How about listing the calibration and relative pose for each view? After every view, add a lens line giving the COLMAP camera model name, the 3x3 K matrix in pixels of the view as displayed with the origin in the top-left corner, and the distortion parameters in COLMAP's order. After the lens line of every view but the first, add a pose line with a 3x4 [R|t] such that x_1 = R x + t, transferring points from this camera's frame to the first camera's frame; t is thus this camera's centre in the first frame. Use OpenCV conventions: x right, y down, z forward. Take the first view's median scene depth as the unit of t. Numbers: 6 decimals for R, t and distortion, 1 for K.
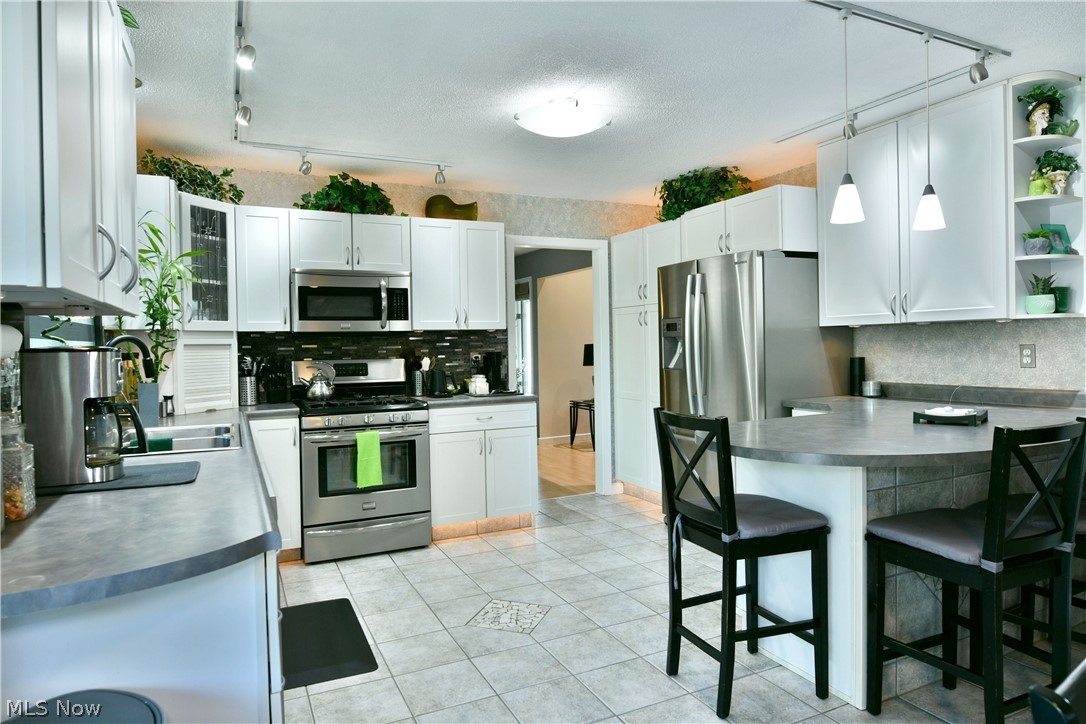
lens RADIAL K [[655.9, 0, 533.1], [0, 655.9, 357.6], [0, 0, 1]] dist [-0.012776, -0.003999]
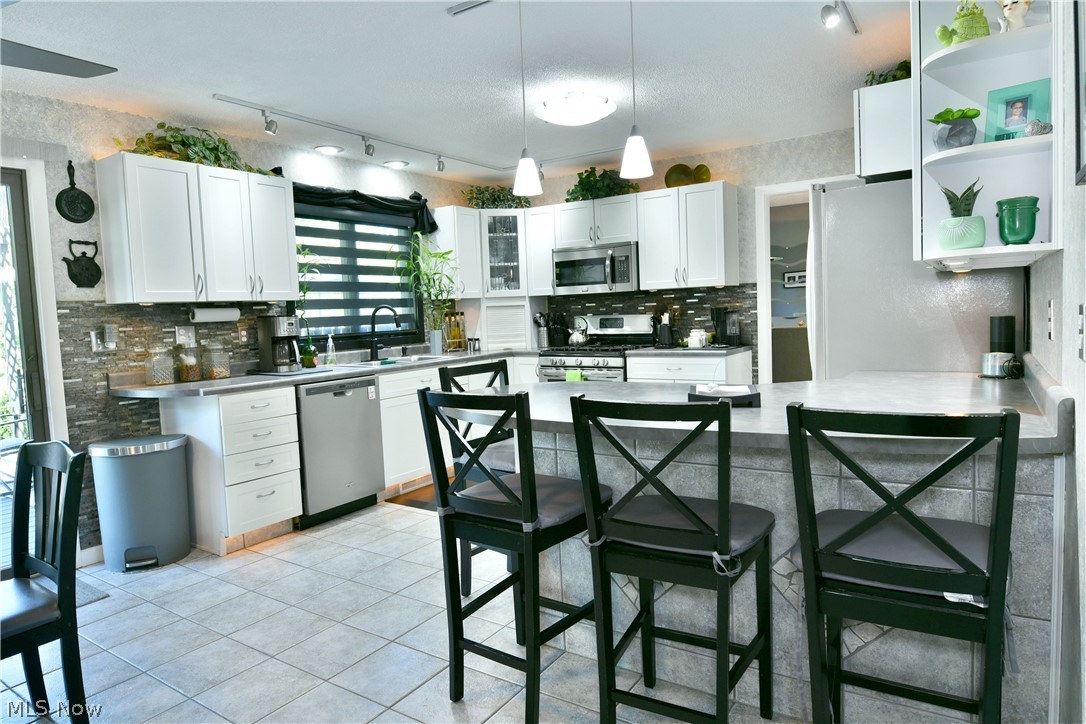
lens RADIAL K [[655.9, 0, 544.4], [0, 655.9, 345.9], [0, 0, 1]] dist [-0.012776, -0.003999]
pose [[0.518380, 0.043818, -0.854027, 0.761933], [0.013544, 0.998140, 0.059433, -0.014586], [0.855043, -0.042376, 0.516823, 0.251378]]
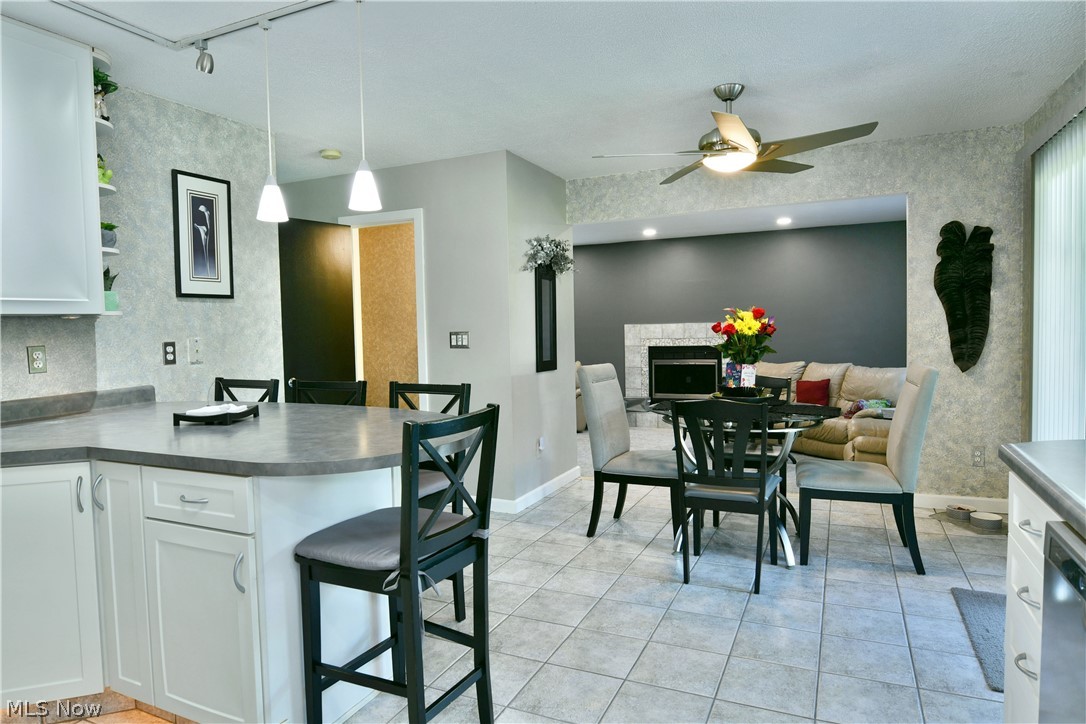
lens RADIAL K [[655.9, 0, 538.2], [0, 655.9, 357.6], [0, 0, 1]] dist [-0.012776, -0.003999]
pose [[-0.633791, -0.005714, 0.773483, -0.251320], [0.051121, 0.997477, 0.049257, -0.010717], [-0.771813, 0.070760, -0.631900, 0.782967]]
